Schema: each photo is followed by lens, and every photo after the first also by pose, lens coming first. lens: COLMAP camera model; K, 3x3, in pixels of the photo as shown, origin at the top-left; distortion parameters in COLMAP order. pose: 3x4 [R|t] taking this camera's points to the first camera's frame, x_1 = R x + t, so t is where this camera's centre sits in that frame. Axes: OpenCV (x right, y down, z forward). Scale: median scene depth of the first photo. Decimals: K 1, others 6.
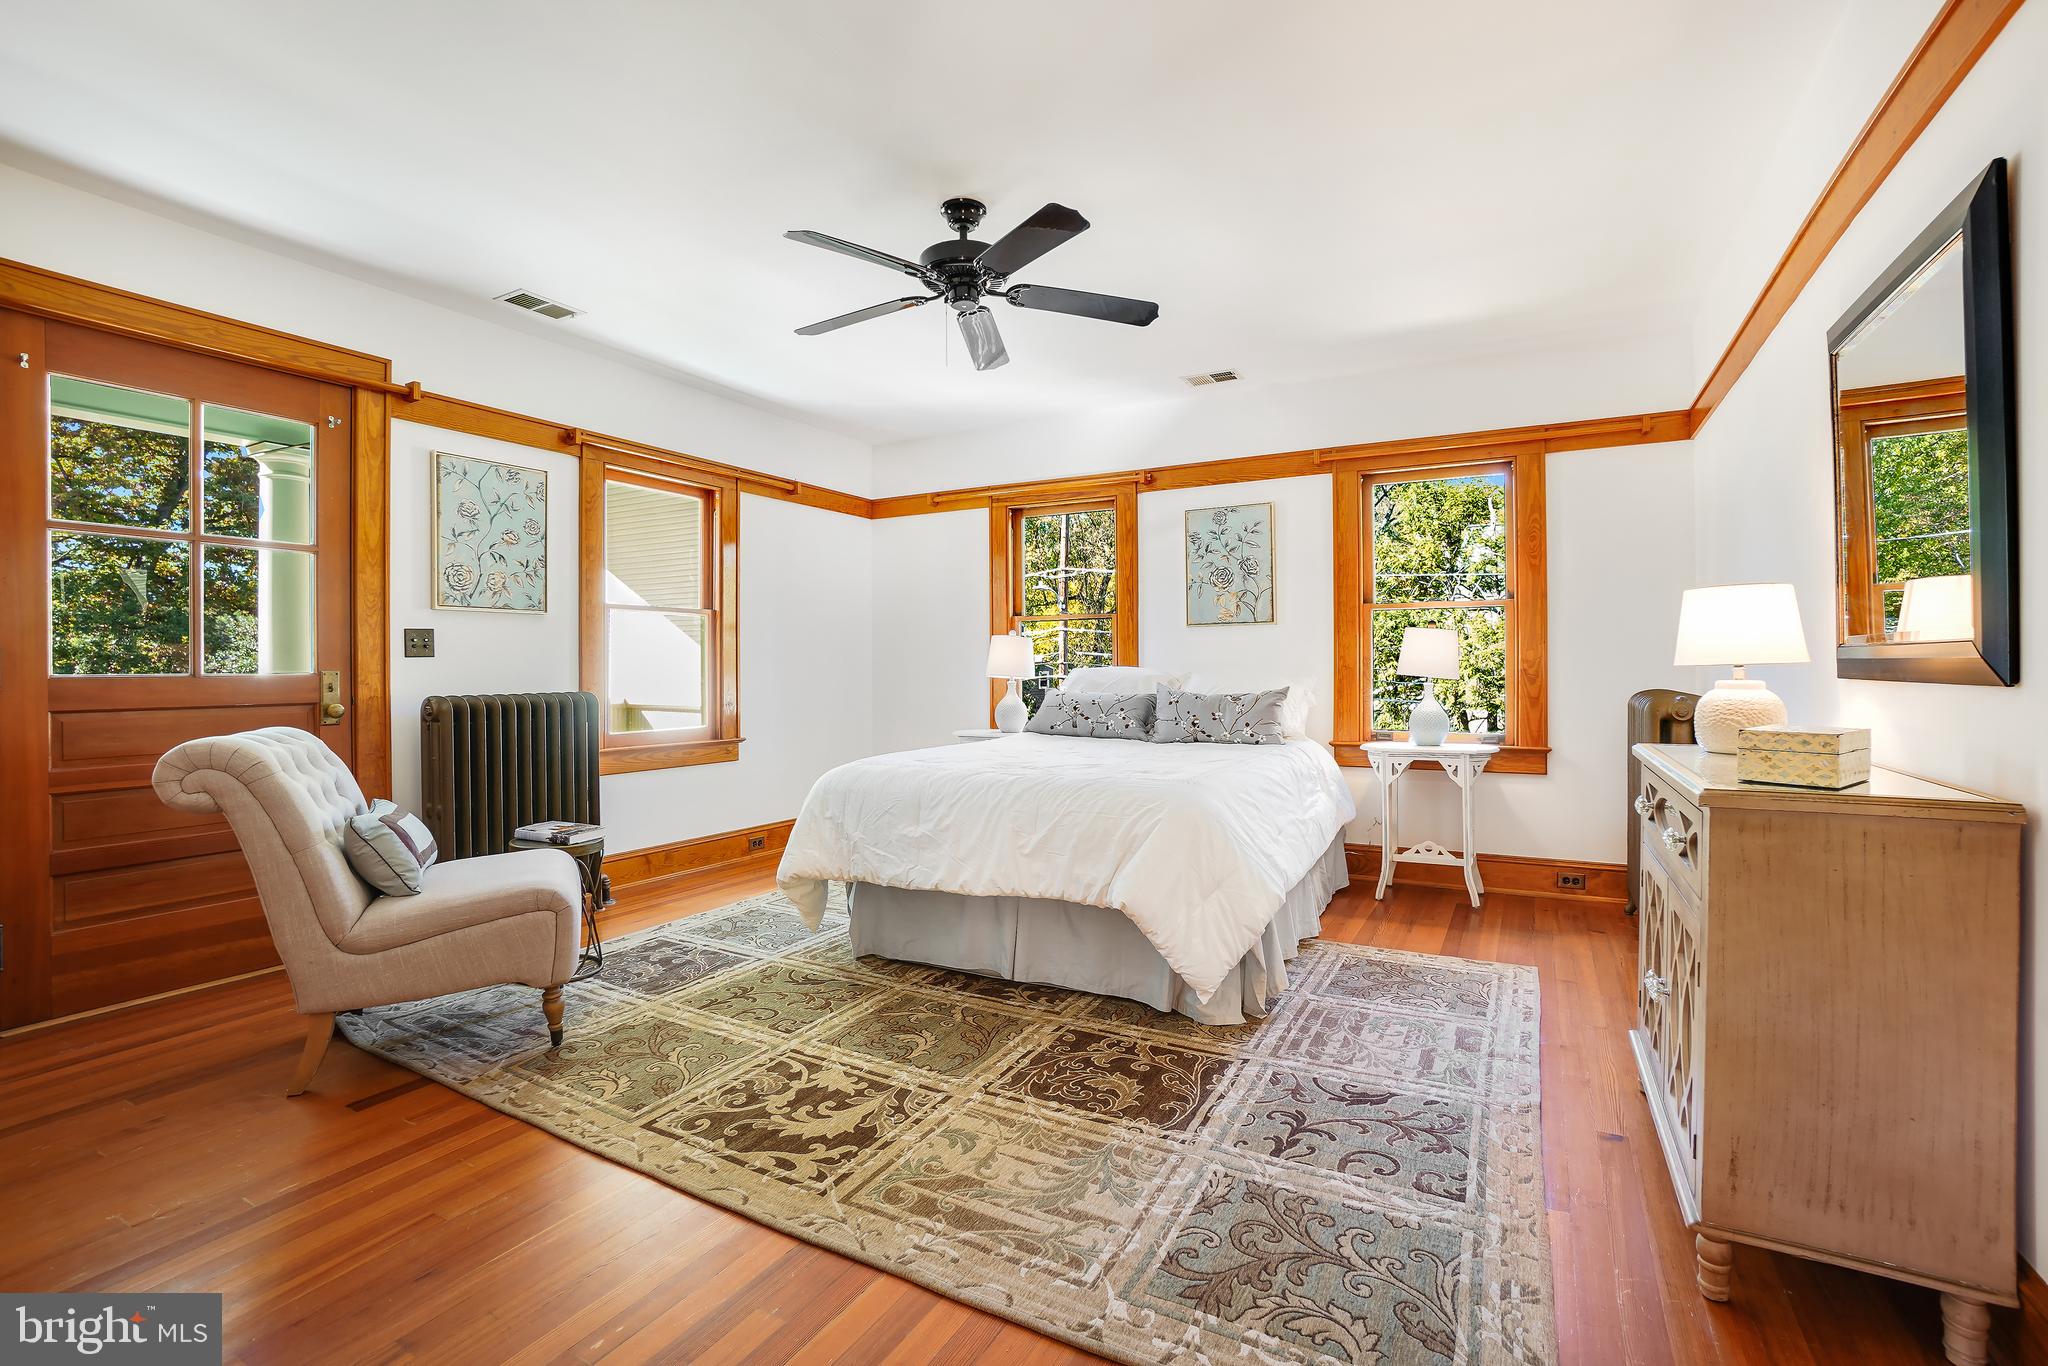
lens RADIAL K [[908.4, 0, 1030.3], [0, 908.4, 675.9], [0, 0, 1]] dist [-0.042061, 0.000103]
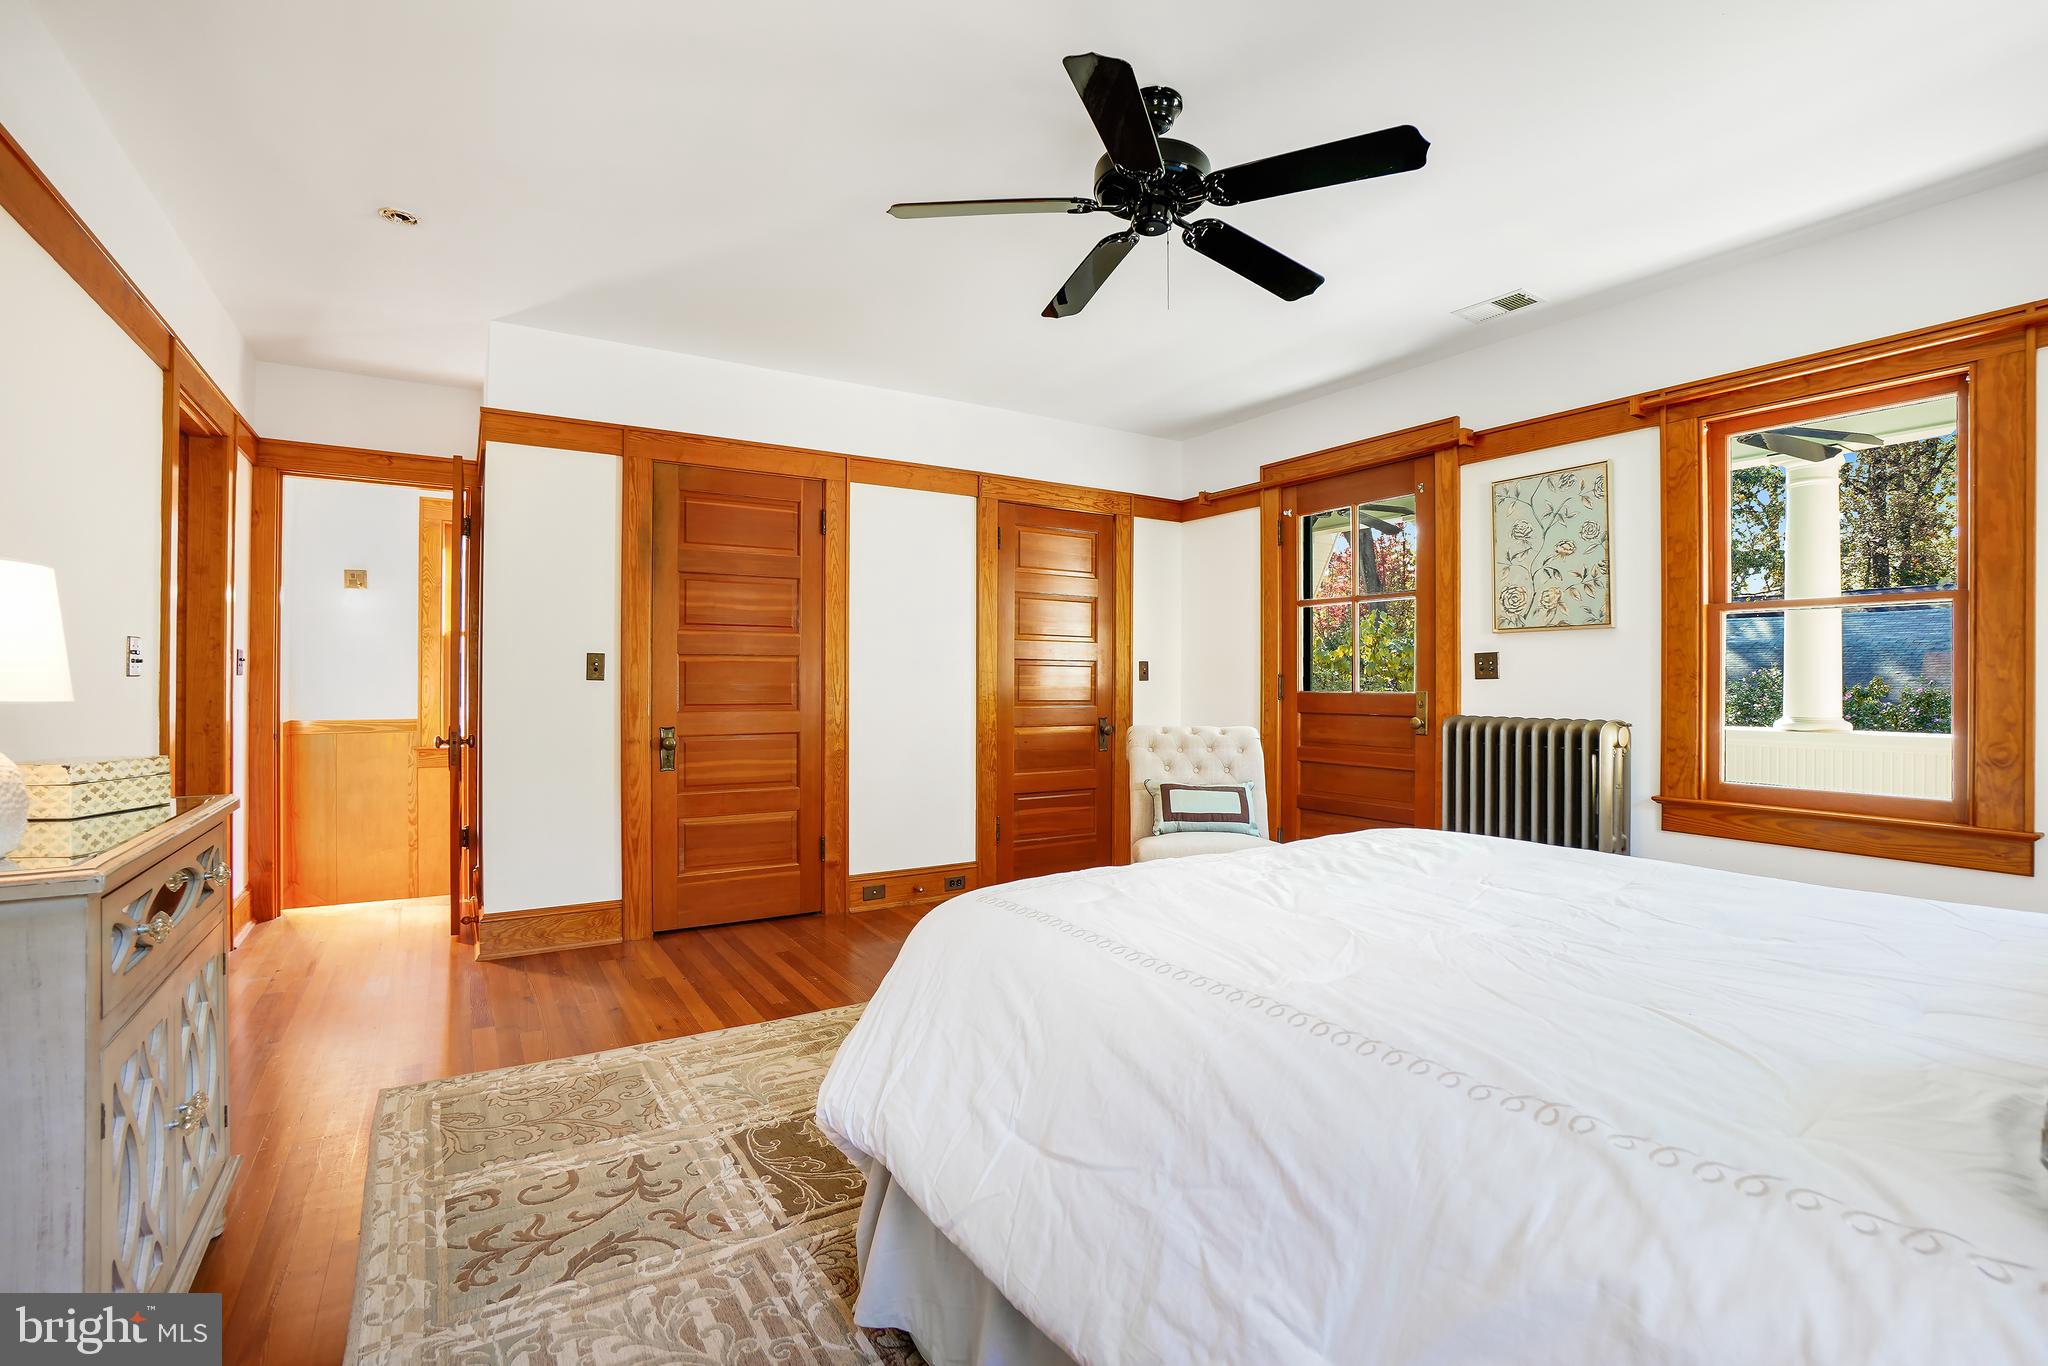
lens RADIAL K [[939.9, 0, 1034.4], [0, 939.9, 689.7], [0, 0, 1]] dist [-0.049366, 0.020054]
pose [[-0.479761, 0.007177, -0.877370, 0.808002], [-0.011046, 0.999838, 0.014219, -0.027592], [0.877330, 0.016513, -0.479604, 1.553870]]
